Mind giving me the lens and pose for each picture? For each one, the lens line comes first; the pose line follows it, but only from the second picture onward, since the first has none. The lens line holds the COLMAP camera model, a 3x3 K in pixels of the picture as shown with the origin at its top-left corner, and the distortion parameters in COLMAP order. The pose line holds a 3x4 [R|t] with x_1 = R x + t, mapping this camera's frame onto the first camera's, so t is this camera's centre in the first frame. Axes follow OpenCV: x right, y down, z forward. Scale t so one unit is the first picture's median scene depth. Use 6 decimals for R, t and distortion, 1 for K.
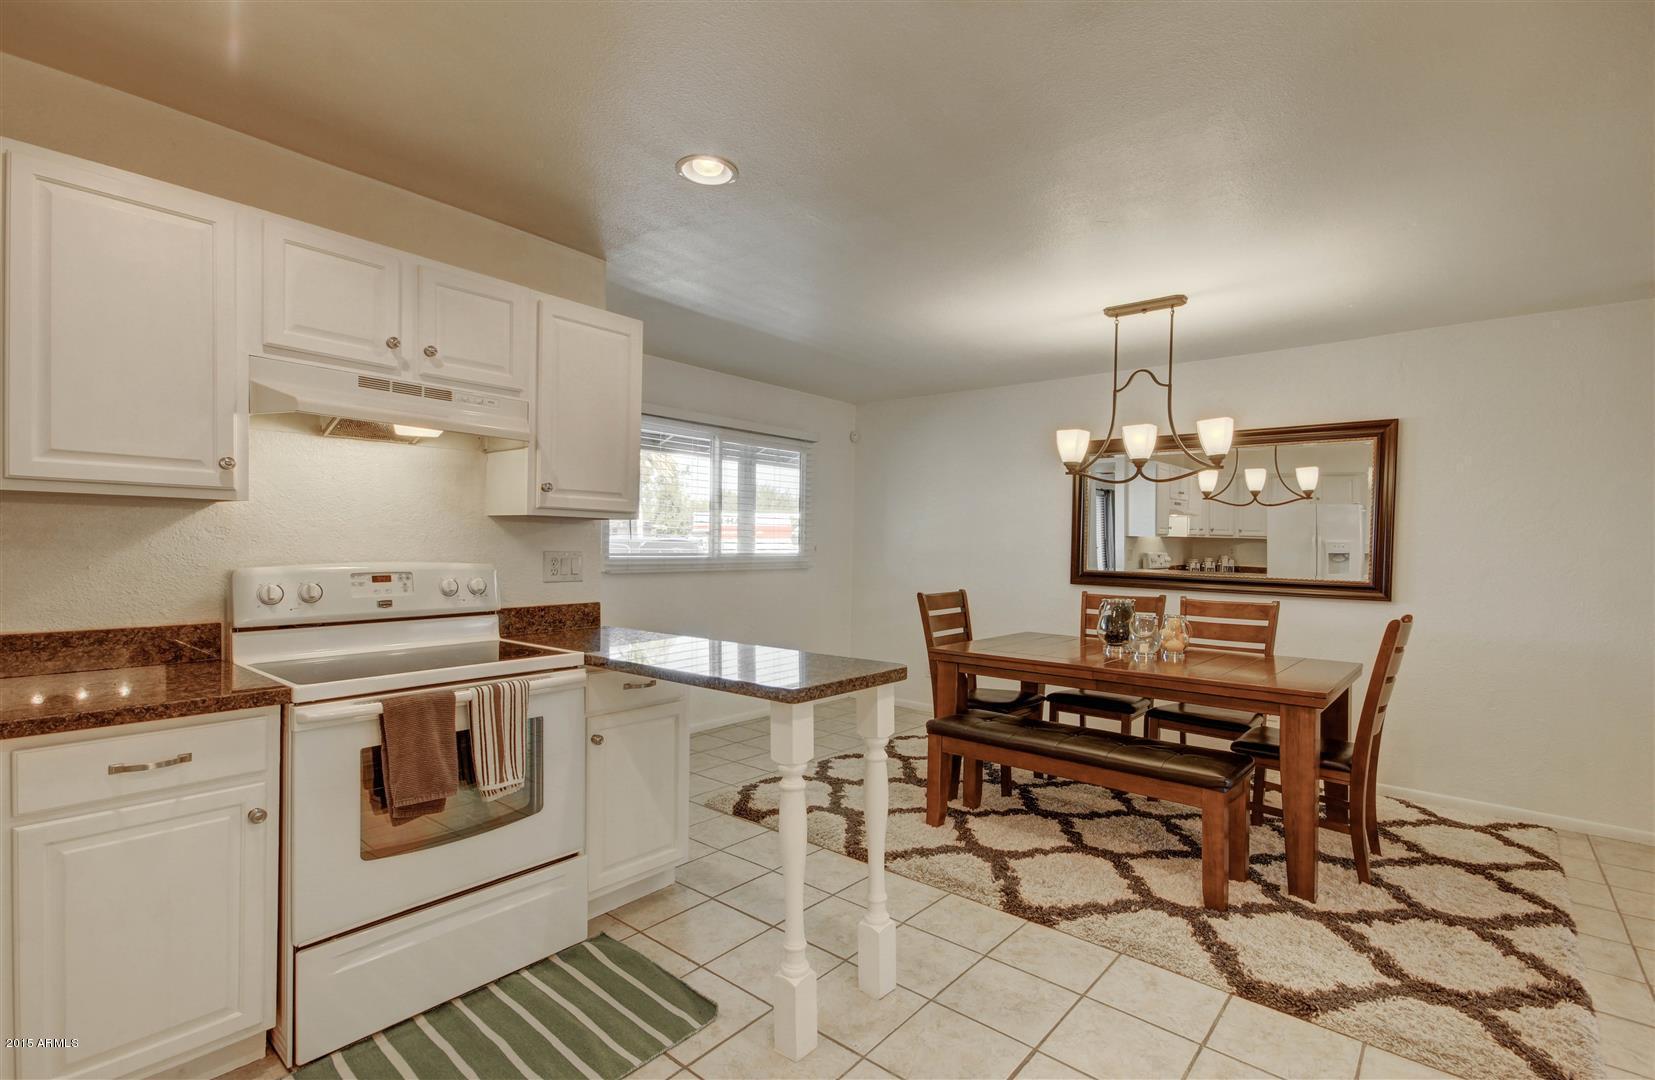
lens RADIAL K [[758.4, 0, 823.7], [0, 758.4, 552.8], [0, 0, 1]] dist [0.017410, -0.000518]
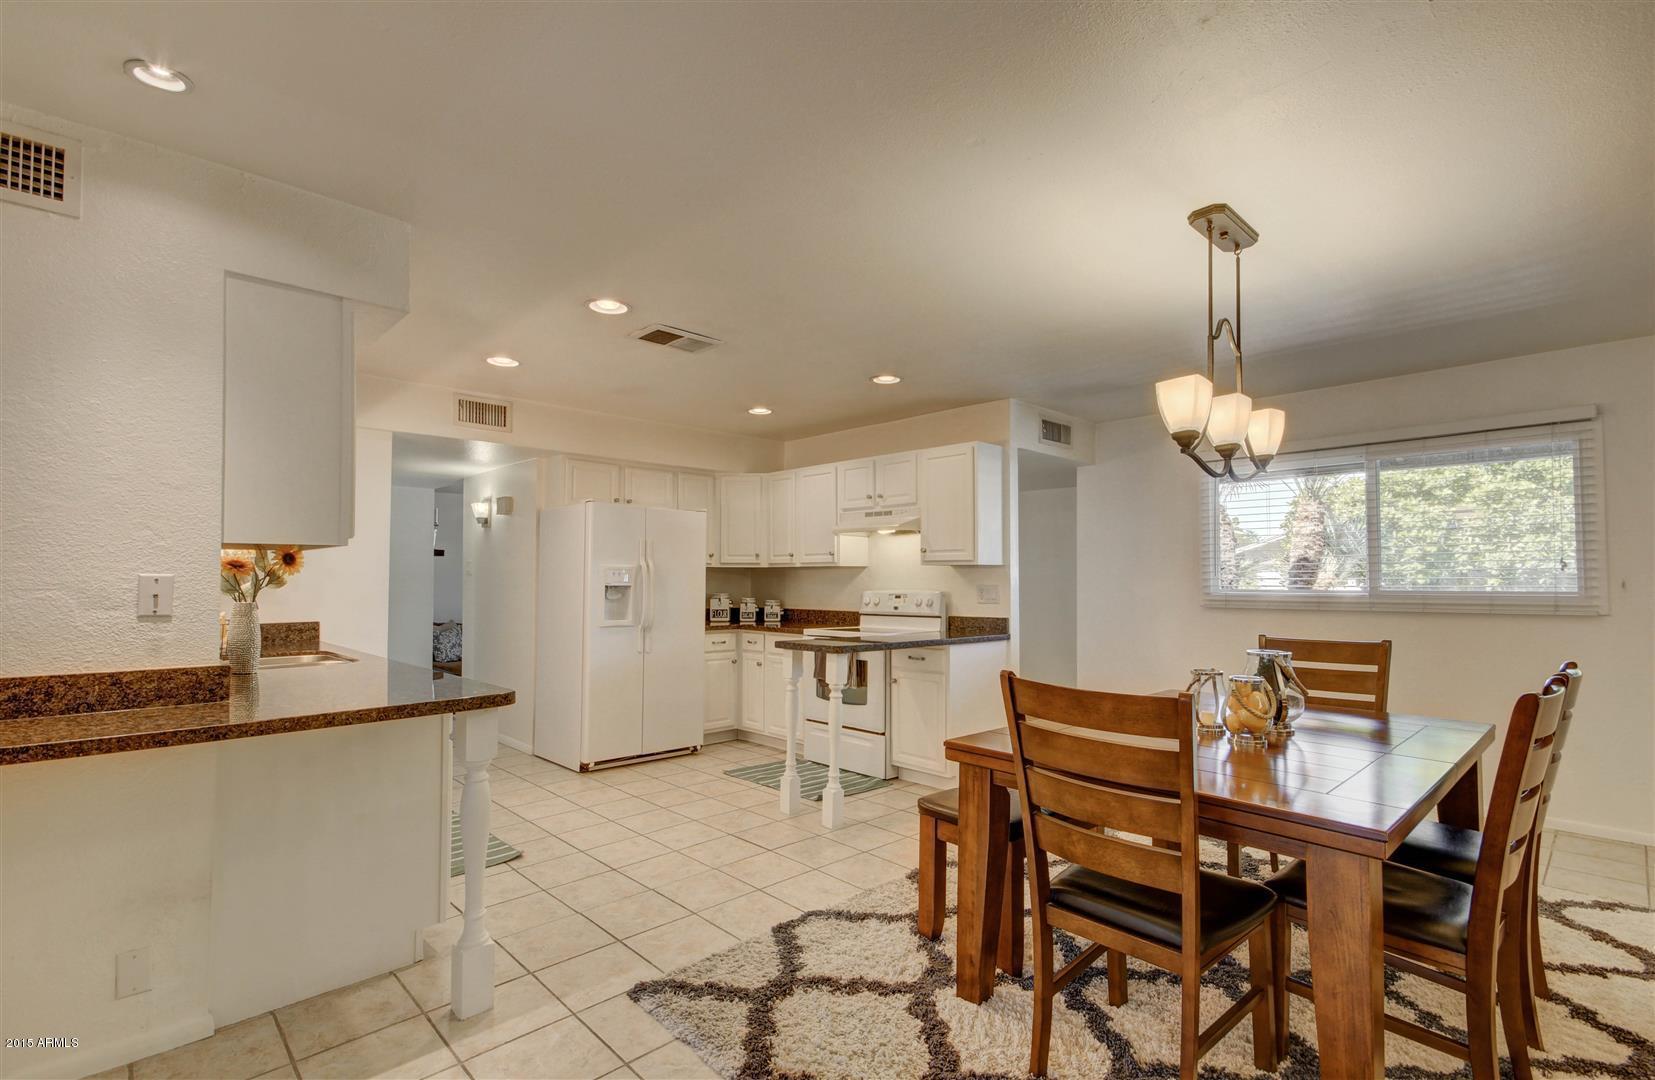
lens RADIAL K [[758.4, 0, 830.2], [0, 758.4, 553.2], [0, 0, 1]] dist [0.017410, -0.000518]
pose [[-0.107430, -0.053092, -0.992794, 1.708926], [-0.013360, 0.998560, -0.051955, 0.025305], [0.994123, 0.007682, -0.107984, 1.079979]]
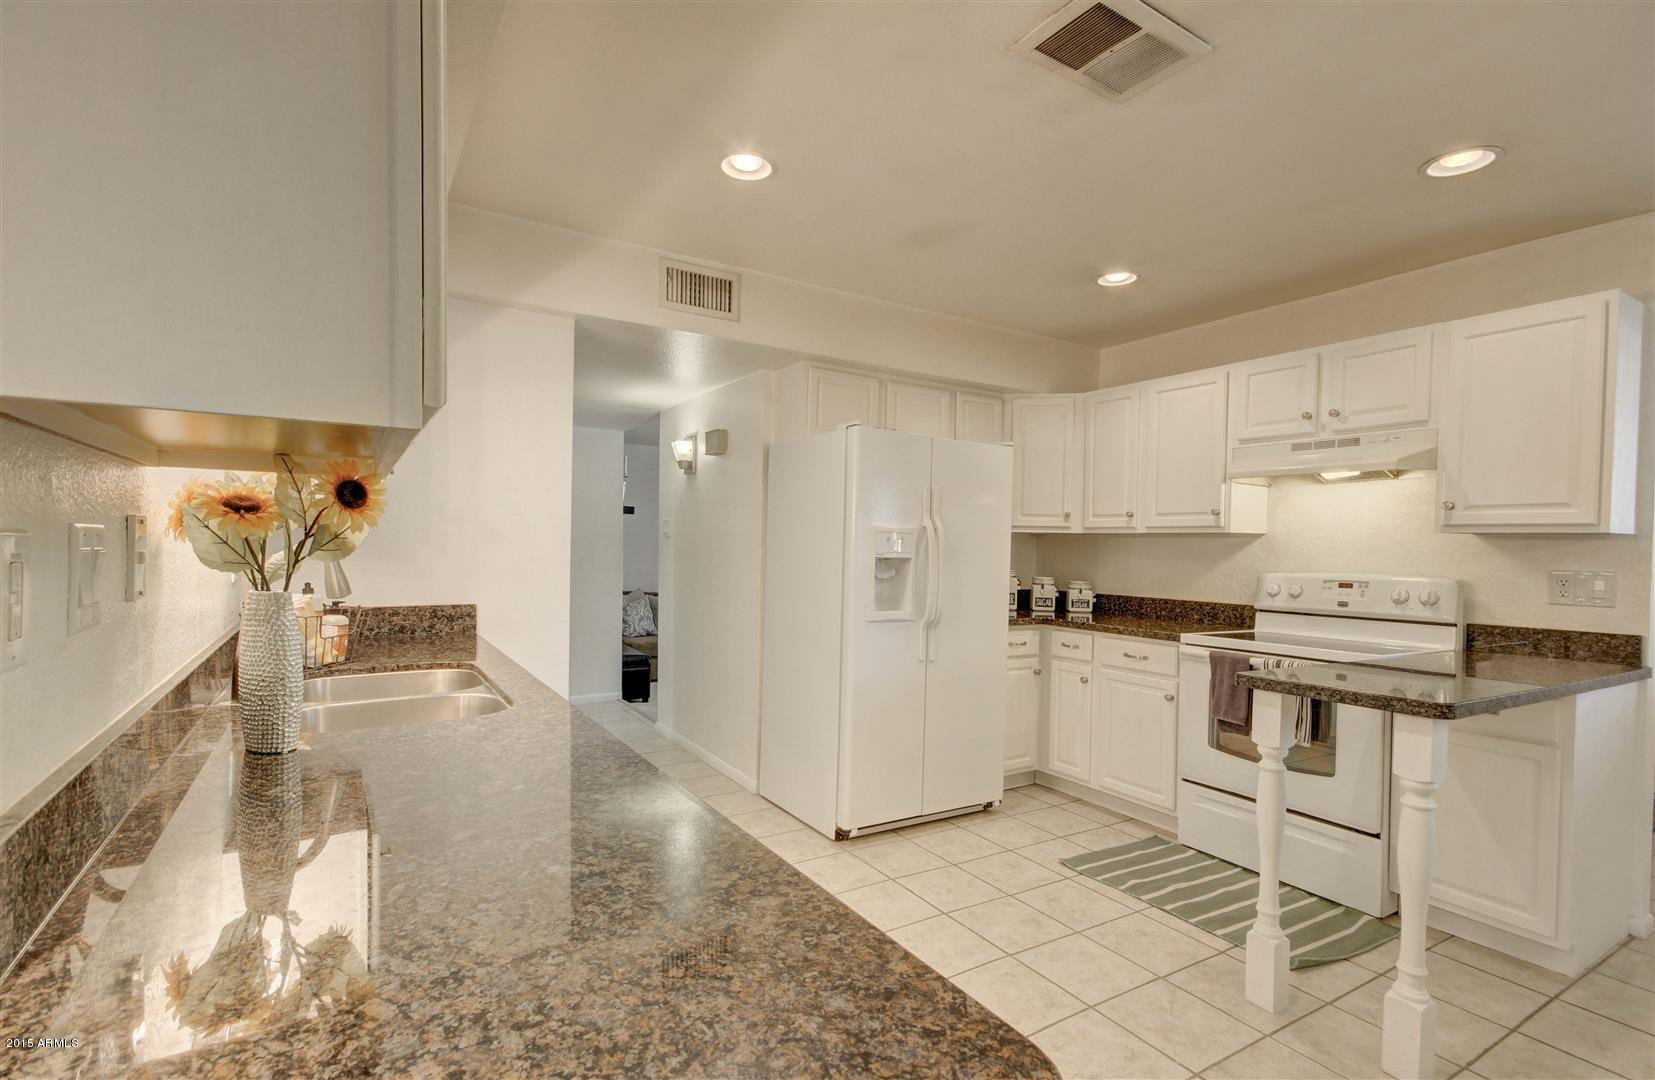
lens RADIAL K [[758.4, 0, 827.5], [0, 758.4, 556.9], [0, 0, 1]] dist [0.017410, -0.000518]
pose [[-0.307092, -0.008889, -0.951638, 0.997960], [-0.034768, 0.999394, 0.001885, 0.013270], [0.951045, 0.033665, -0.307215, 0.569865]]
